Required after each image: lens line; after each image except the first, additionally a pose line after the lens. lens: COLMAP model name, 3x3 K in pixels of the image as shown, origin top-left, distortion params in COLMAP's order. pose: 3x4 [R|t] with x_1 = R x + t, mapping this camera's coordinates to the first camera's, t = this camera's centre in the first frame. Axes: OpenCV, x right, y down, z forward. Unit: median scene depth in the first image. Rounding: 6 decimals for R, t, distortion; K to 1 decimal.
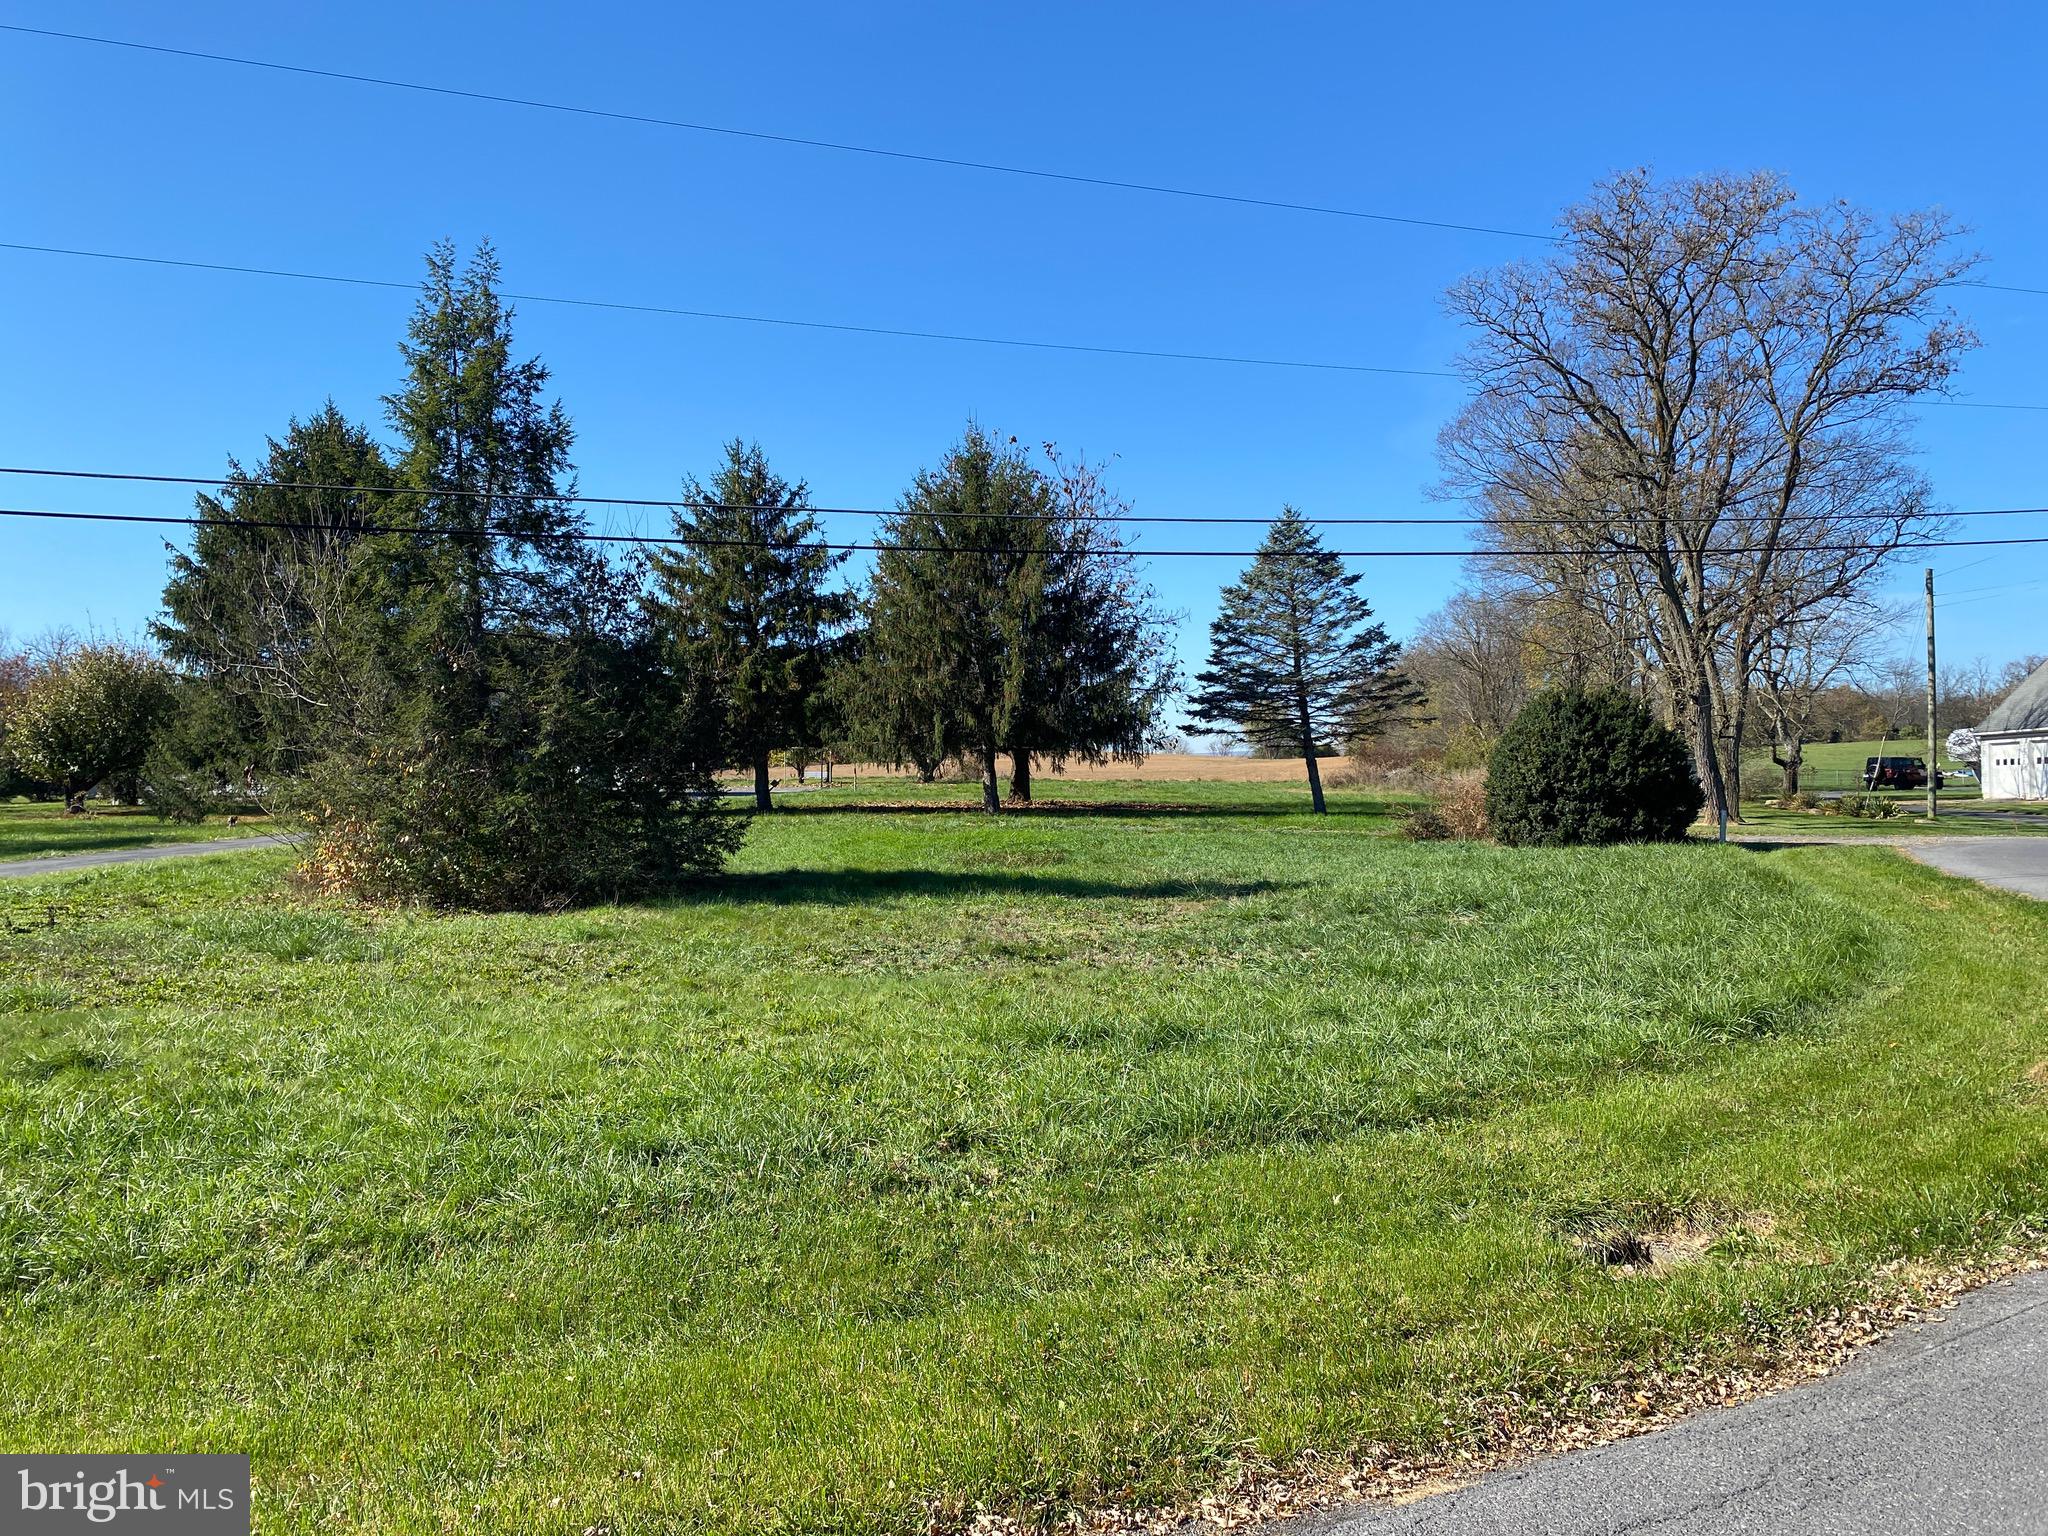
lens RADIAL K [[1551.0, 0, 1024.3], [0, 1551.0, 804.6], [0, 0, 1]] dist [0.024515, -0.004629]
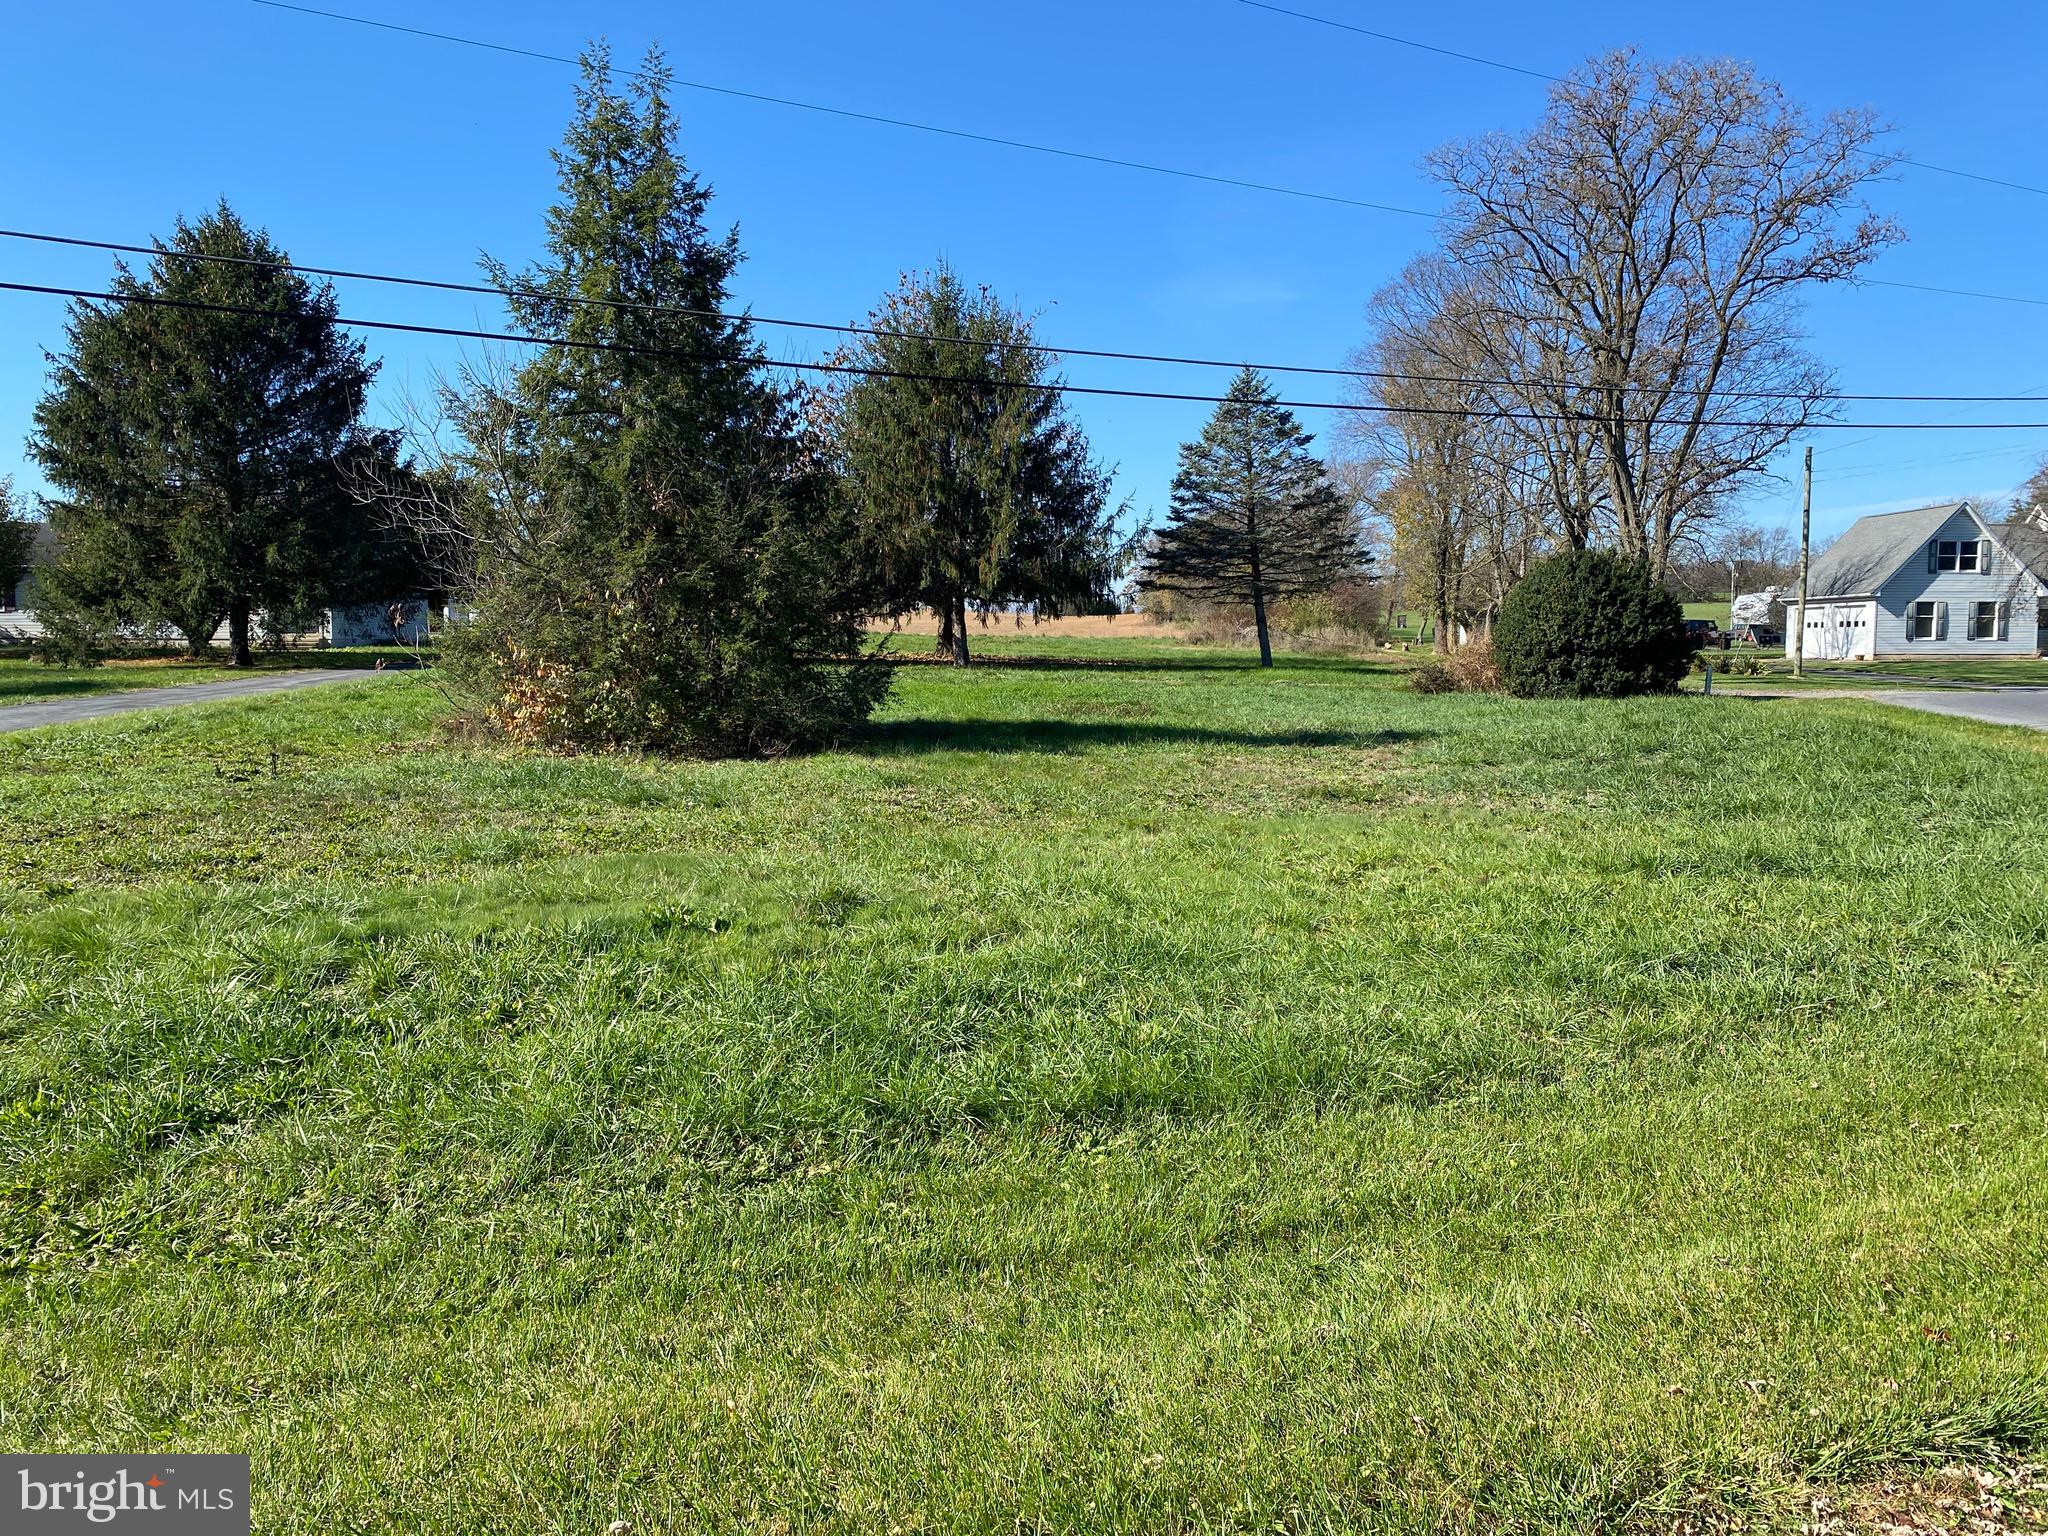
lens RADIAL K [[1551.0, 0, 1024.3], [0, 1551.0, 804.6], [0, 0, 1]] dist [0.024515, -0.004629]
pose [[0.984047, -0.009575, 0.177652, -0.173357], [-0.006813, 0.995790, 0.091409, 0.003170], [-0.177779, -0.091161, 0.979839, 0.002161]]
